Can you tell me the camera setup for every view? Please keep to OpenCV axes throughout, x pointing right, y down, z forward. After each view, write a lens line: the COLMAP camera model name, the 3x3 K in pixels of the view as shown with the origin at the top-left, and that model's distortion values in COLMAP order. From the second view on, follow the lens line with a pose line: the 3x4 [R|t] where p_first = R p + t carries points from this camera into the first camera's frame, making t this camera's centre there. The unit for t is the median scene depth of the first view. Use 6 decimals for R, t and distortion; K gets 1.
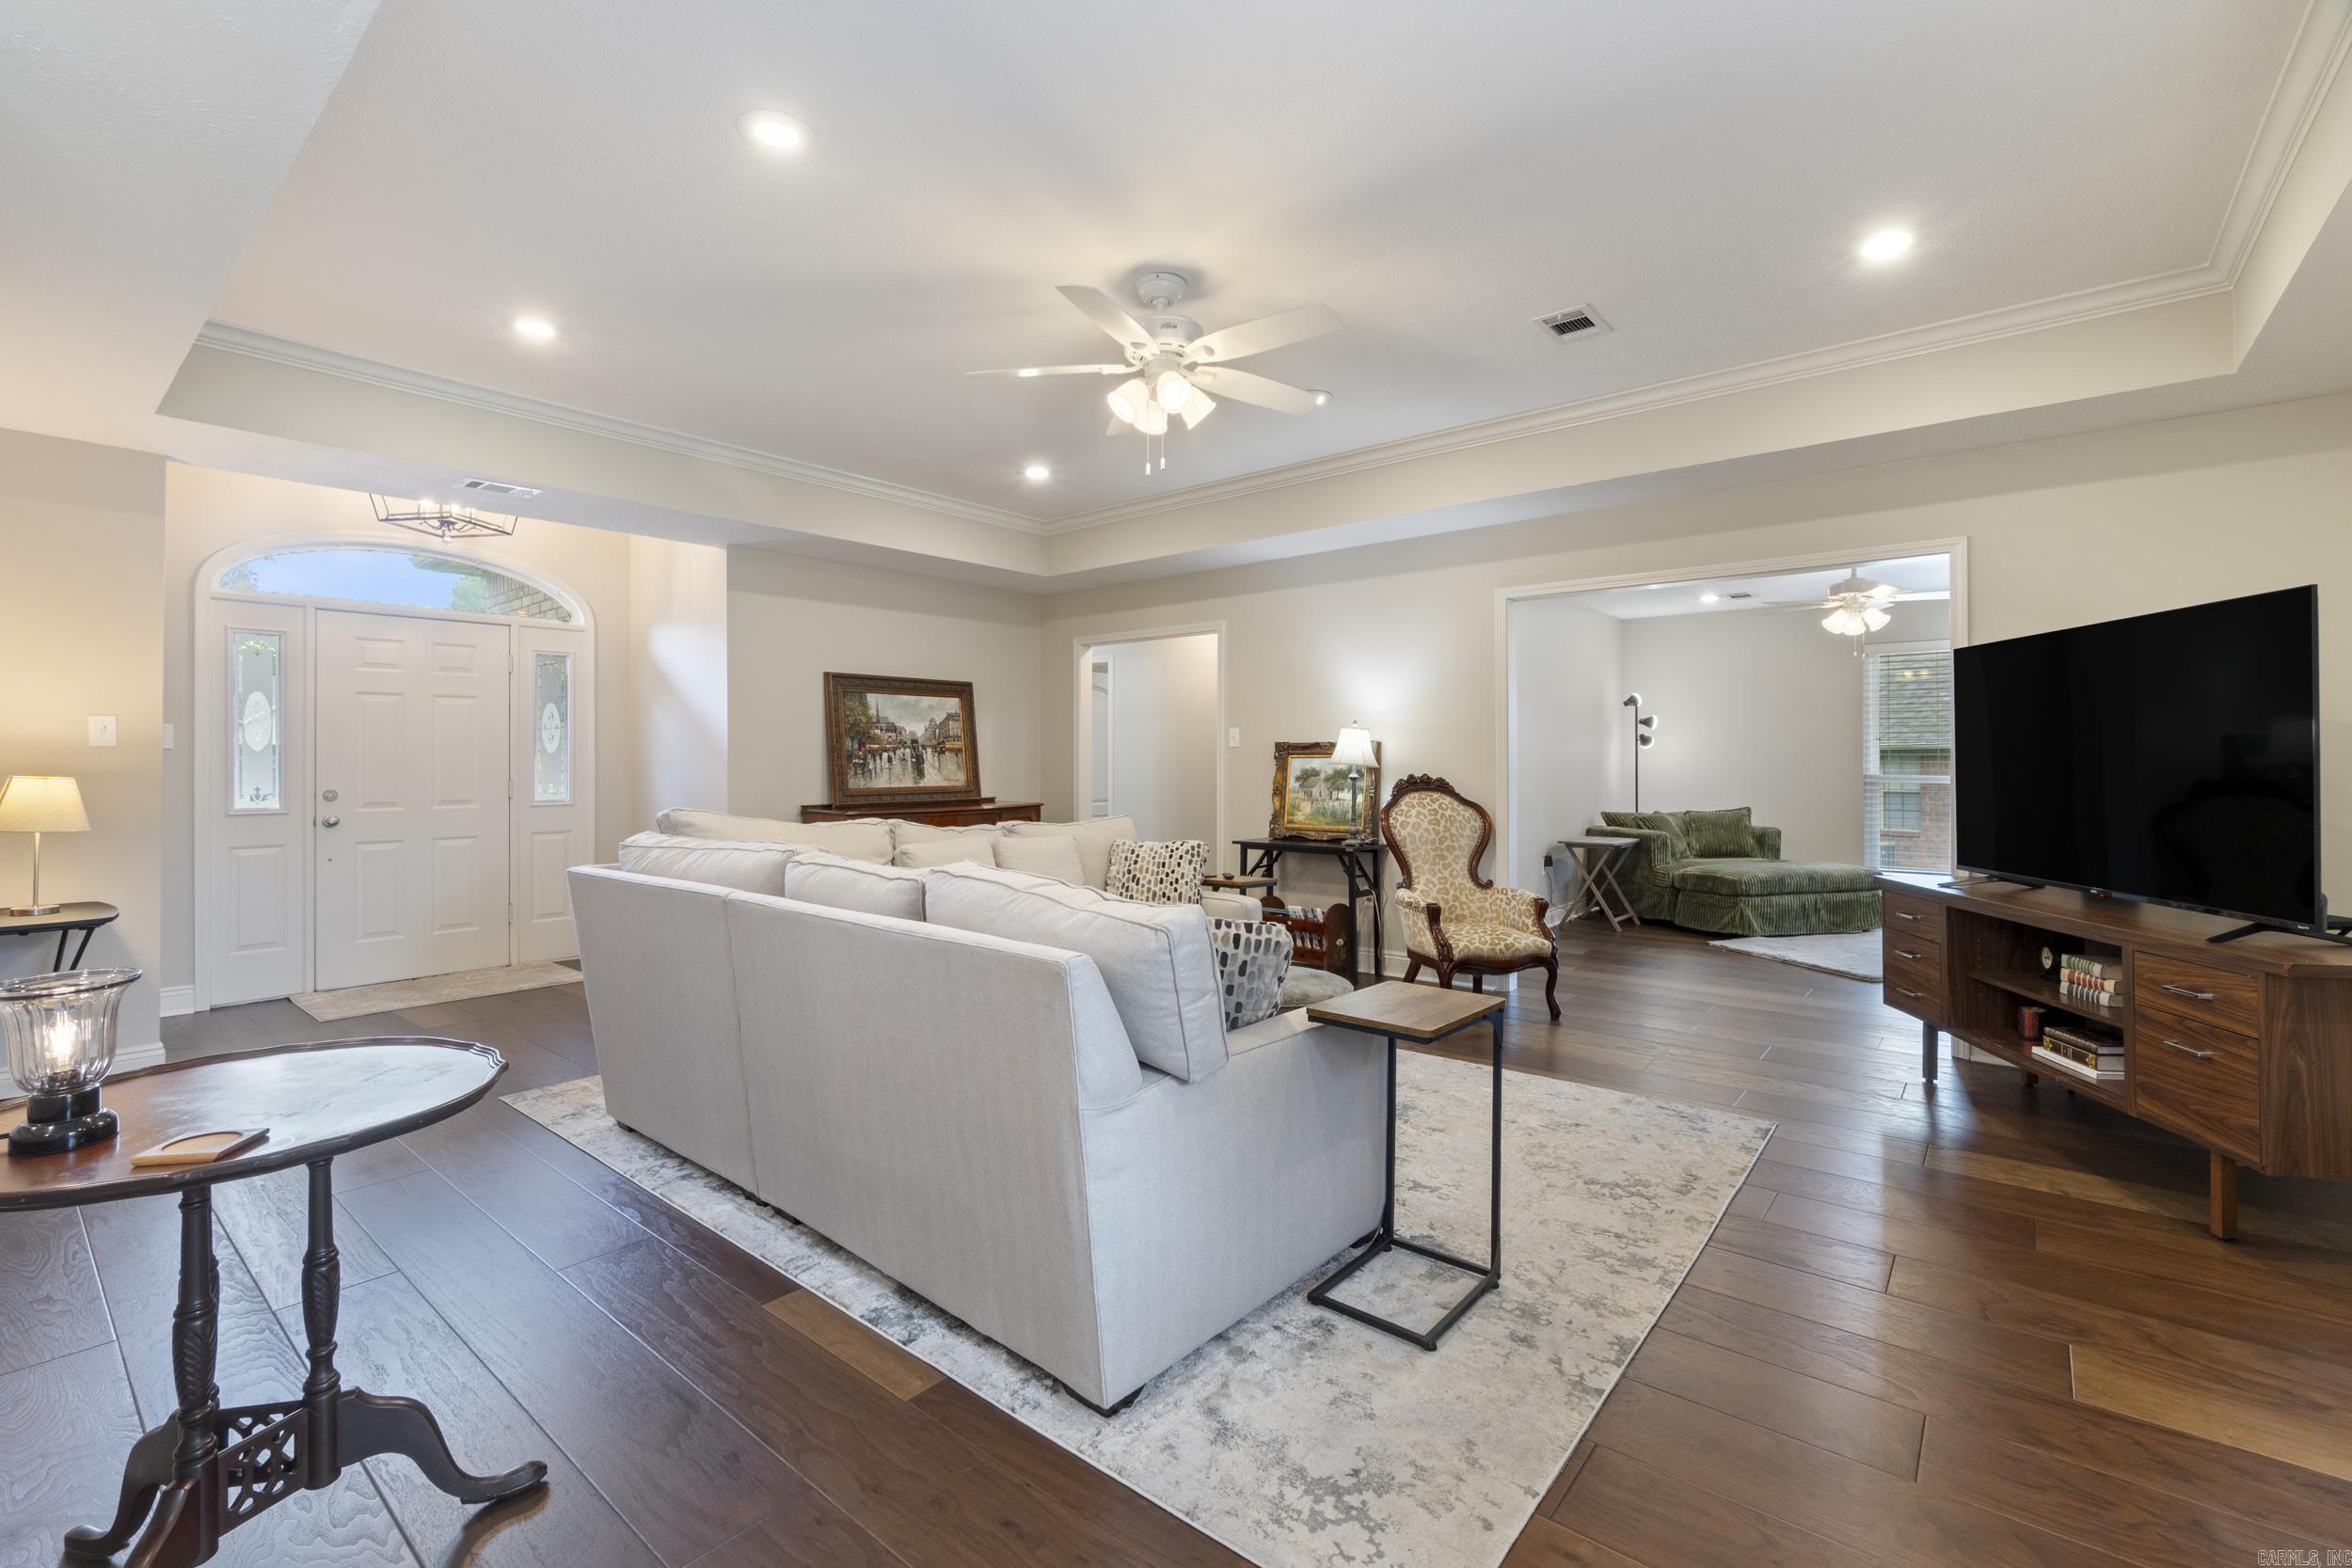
lens RADIAL K [[1021.6, 0, 1155.8], [0, 1021.6, 762.1], [0, 0, 1]] dist [-0.004815, -0.000302]
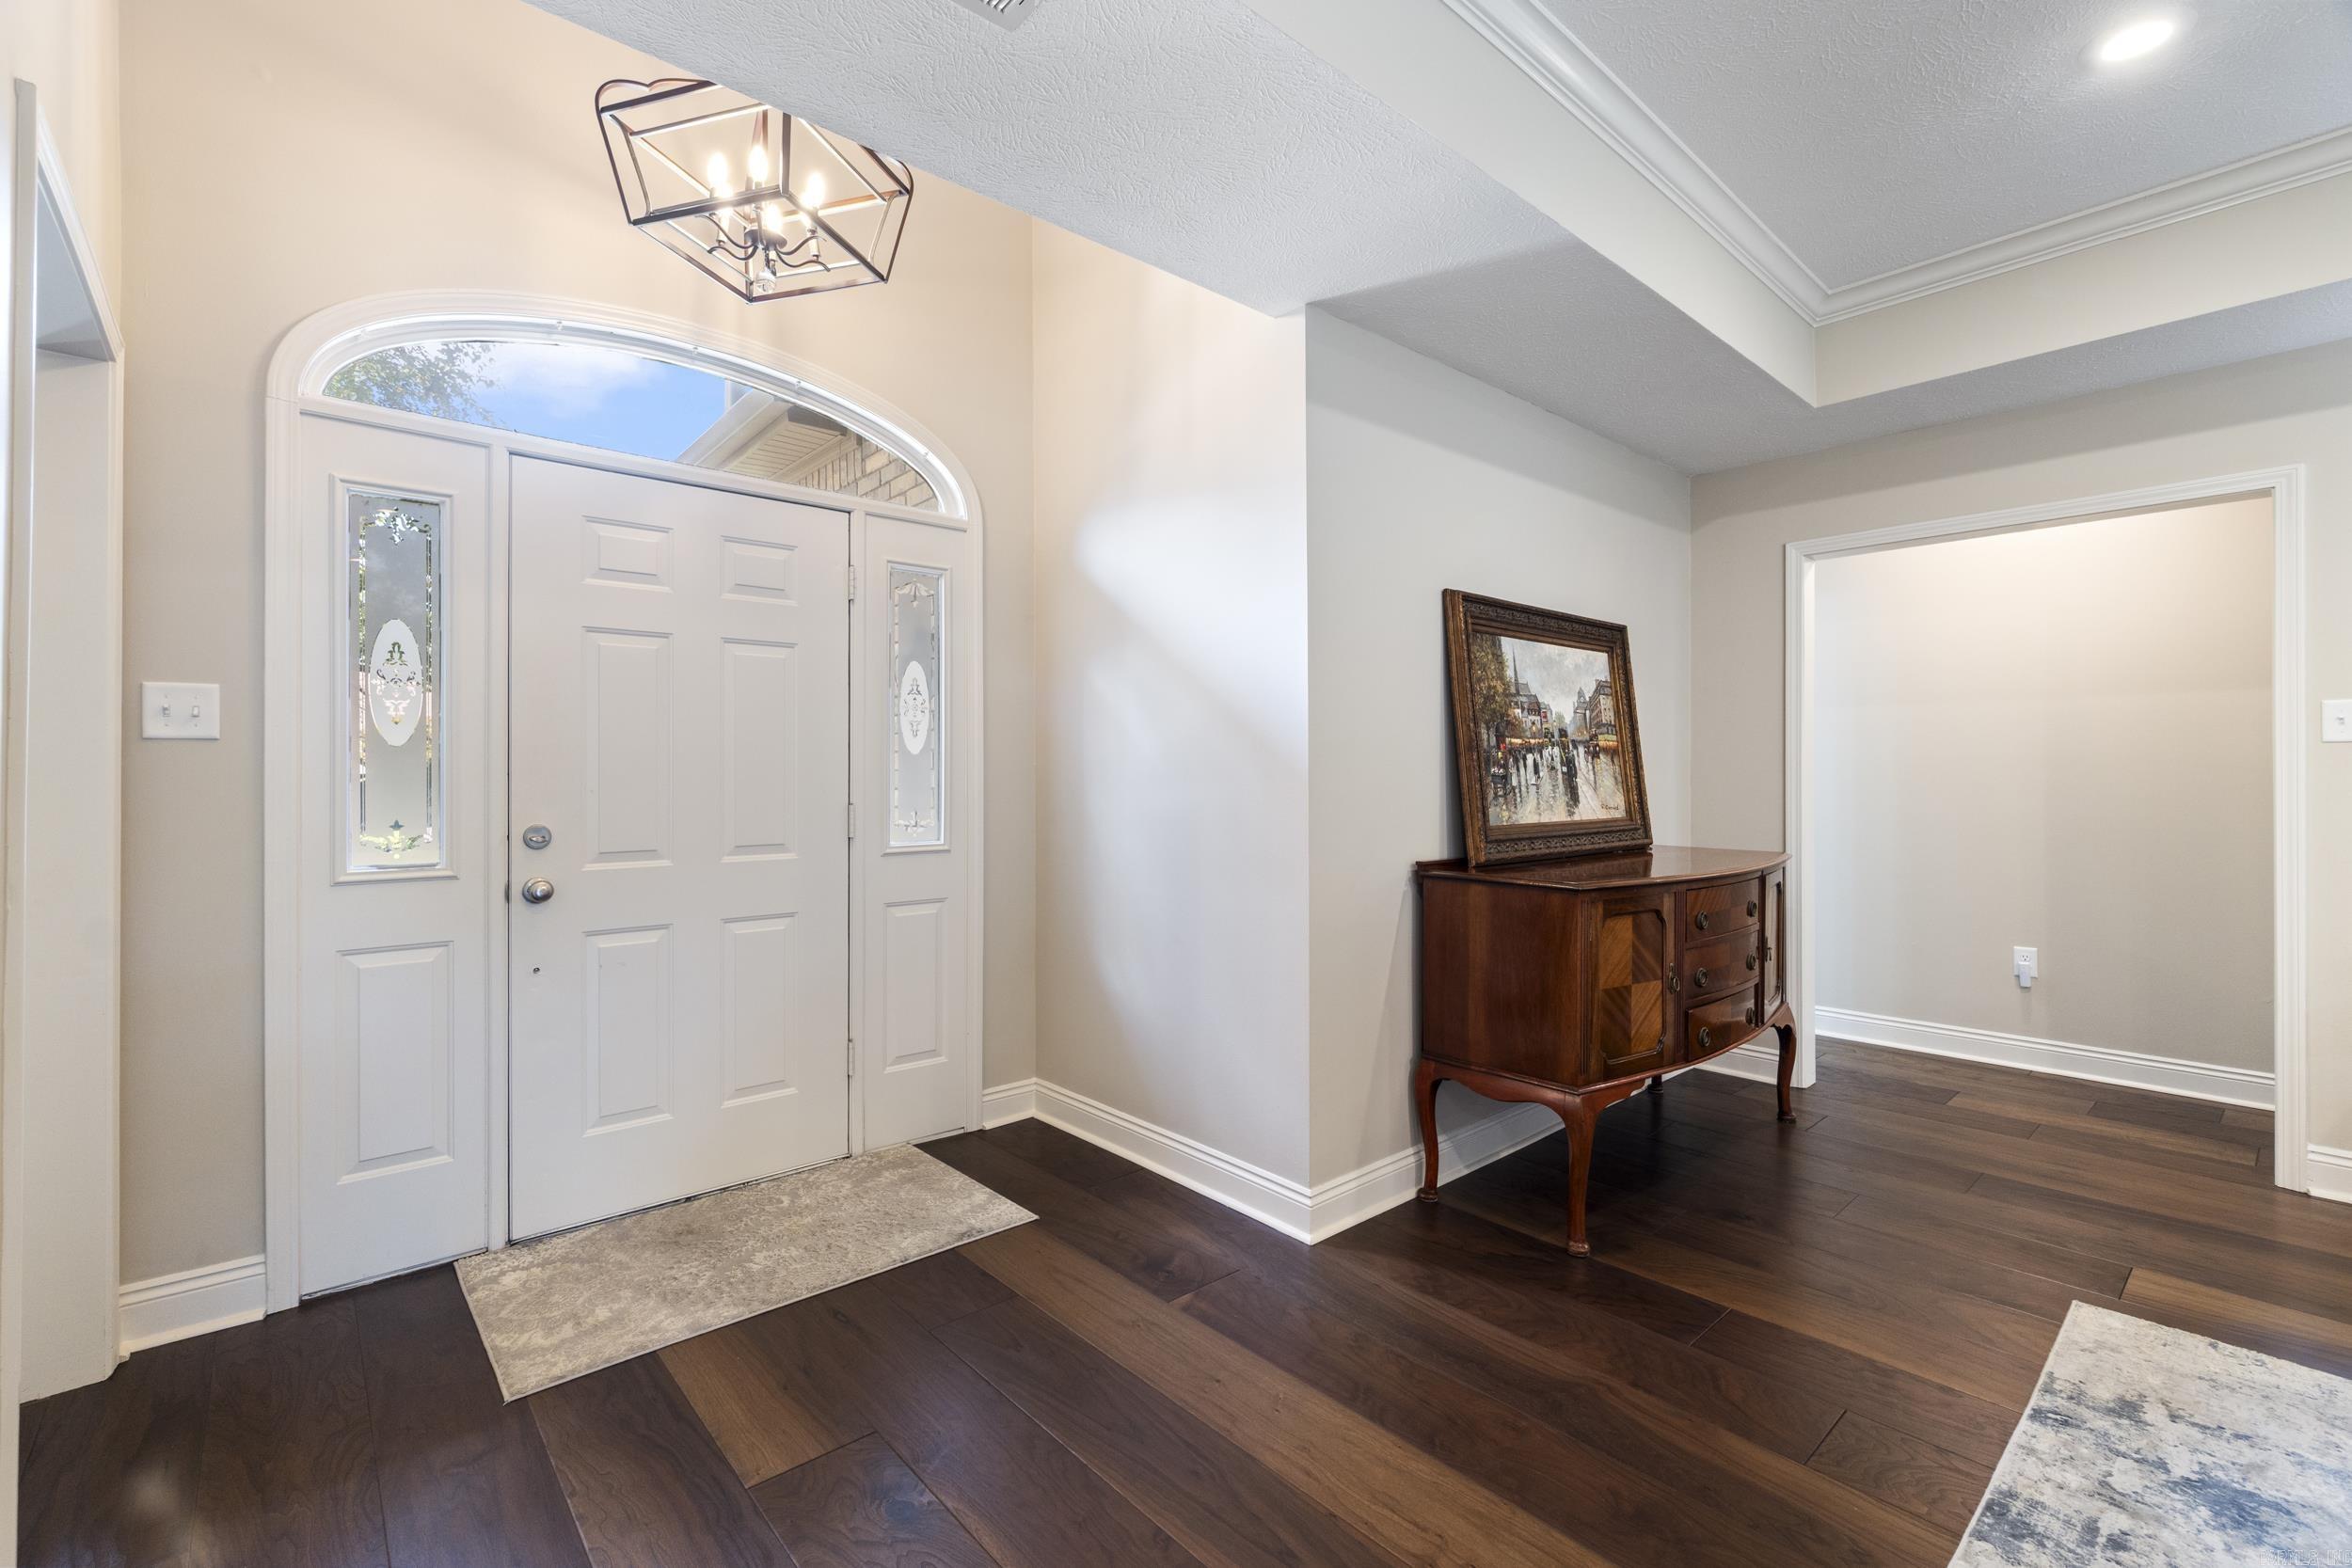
lens RADIAL K [[1007.1, 0, 1145.6], [0, 1007.1, 779.1], [0, 0, 1]] dist [0.001640, 0.000501]
pose [[0.986176, 0.002121, -0.165688, -0.389772], [-0.001970, 0.999997, 0.001078, 0.003040], [0.165690, -0.000737, 0.986178, 0.503143]]
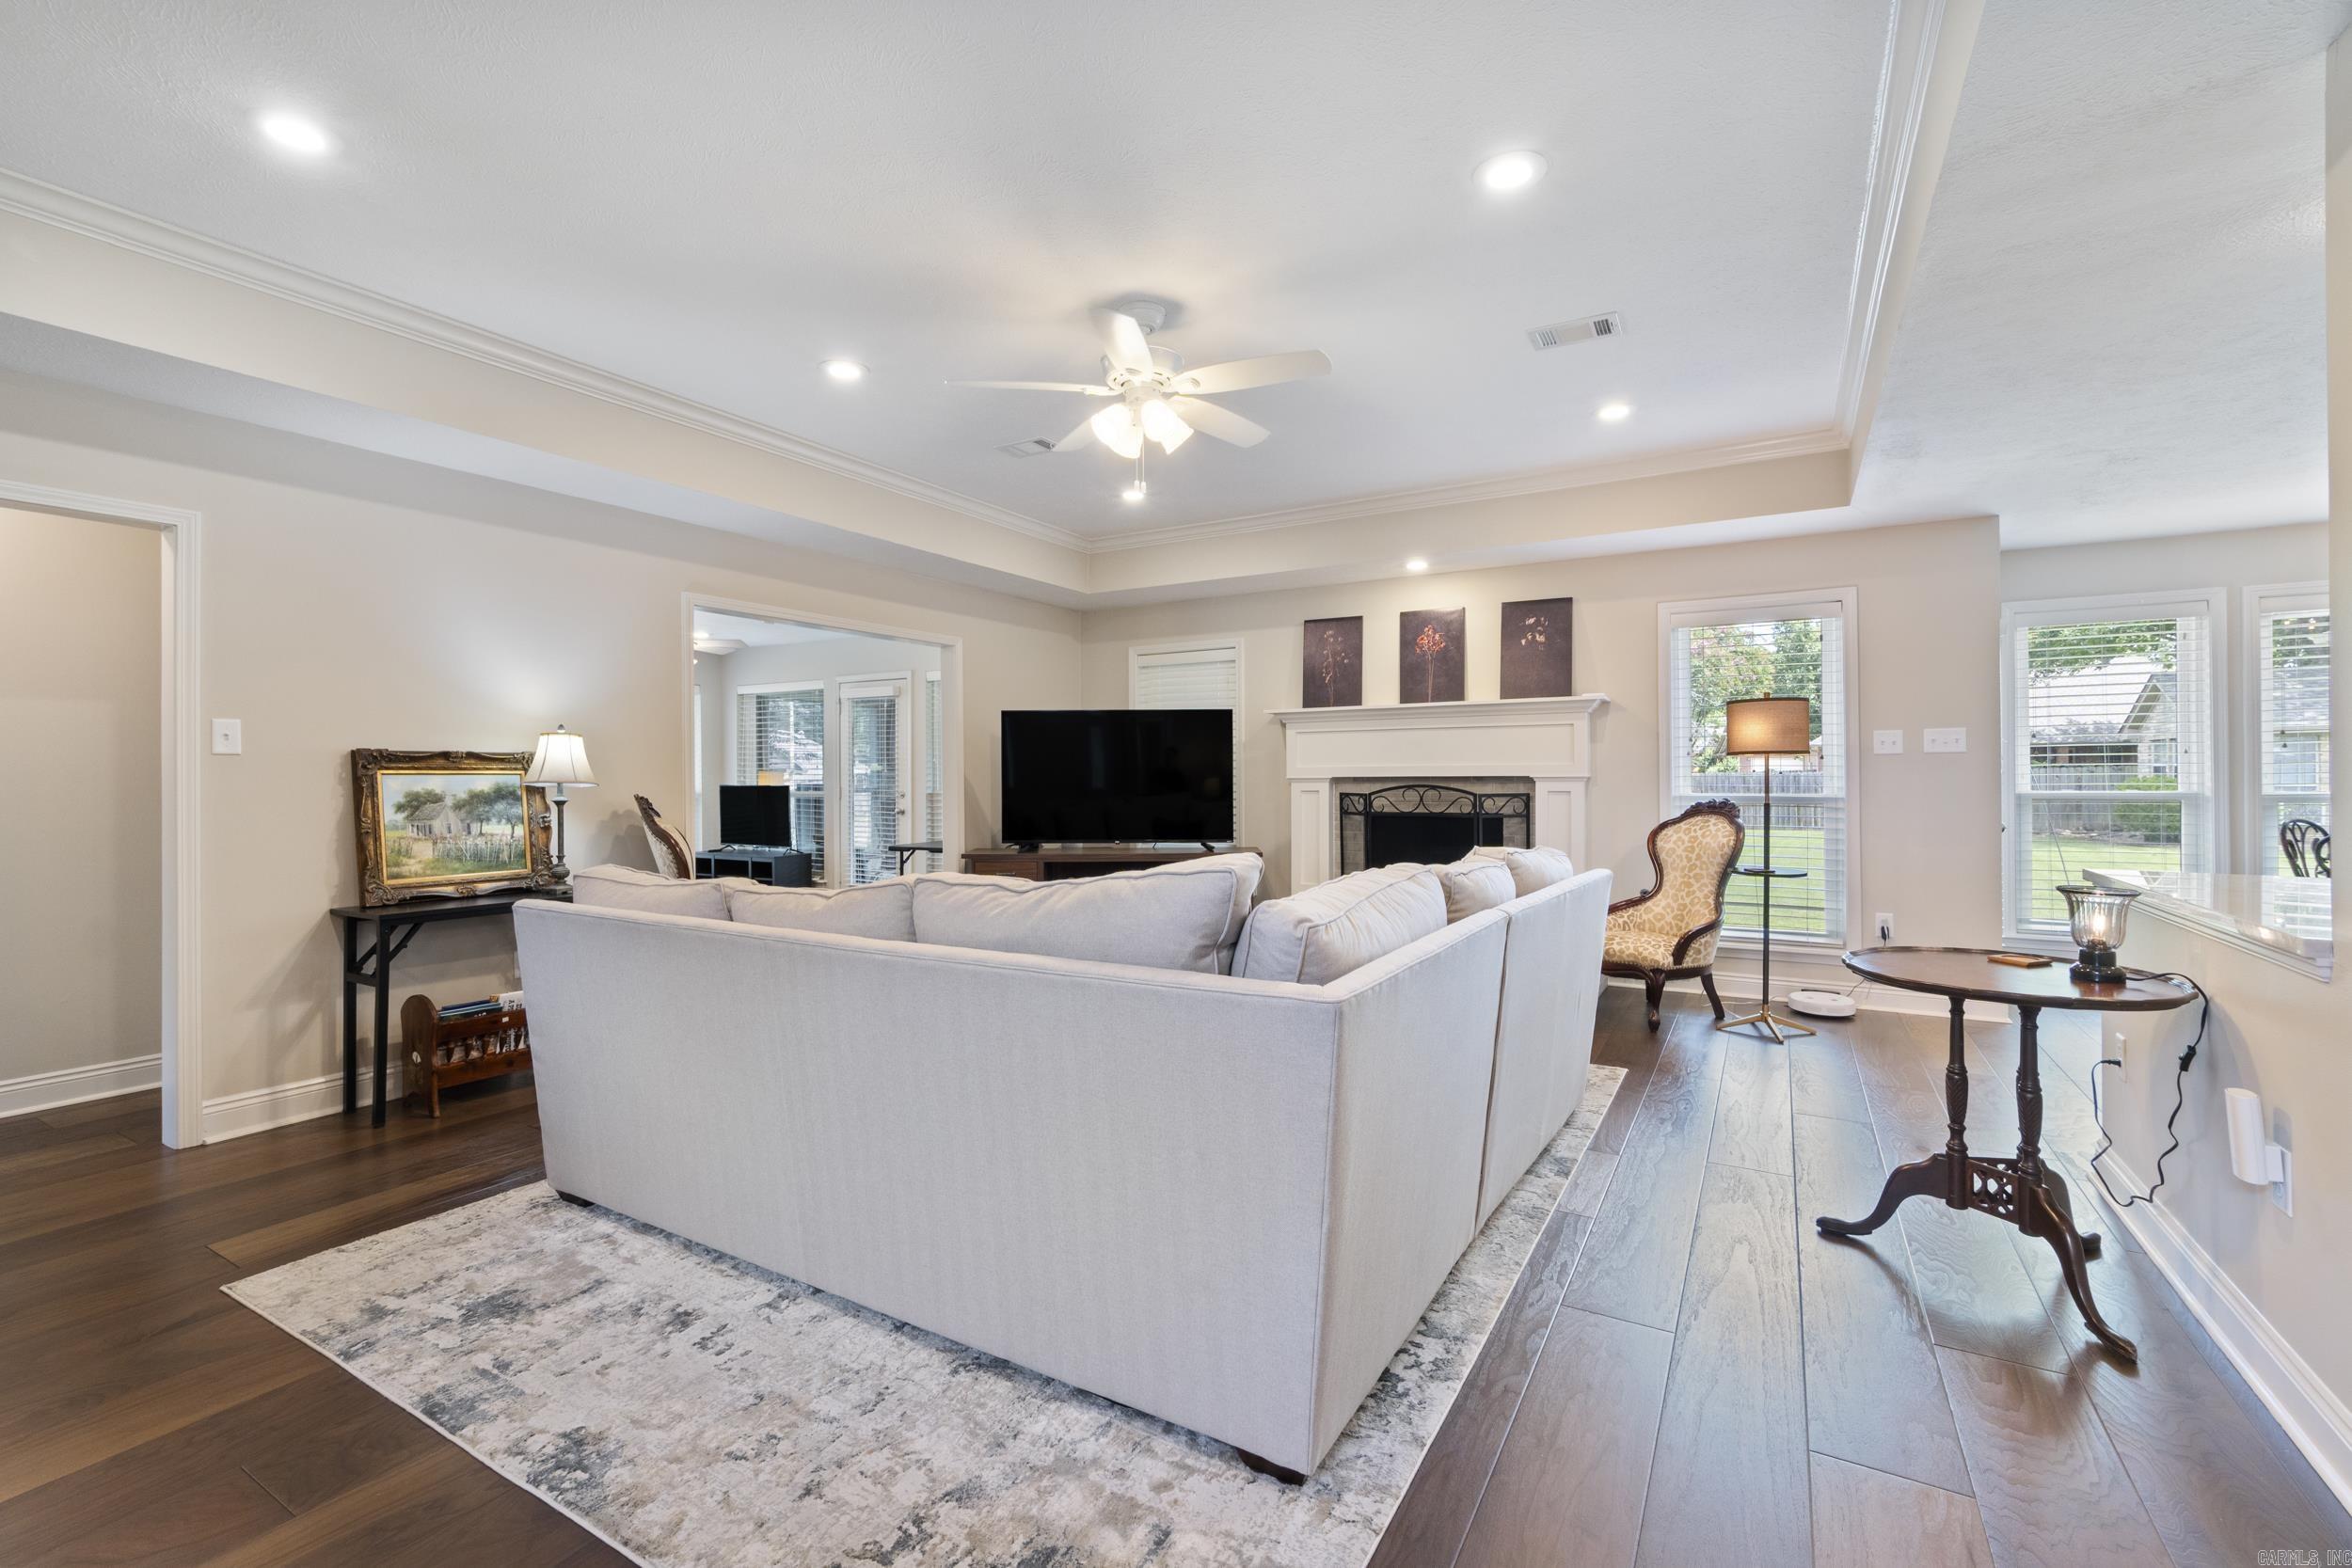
lens RADIAL K [[1023.7, 0, 1167.7], [0, 1023.7, 775.6], [0, 0, 1]] dist [-0.010615, 0.004218]
pose [[-0.161433, 0.004371, 0.986874, -0.560085], [0.006807, 0.999971, -0.003315, 0.001910], [-0.986860, 0.006183, -0.161458, 0.629708]]
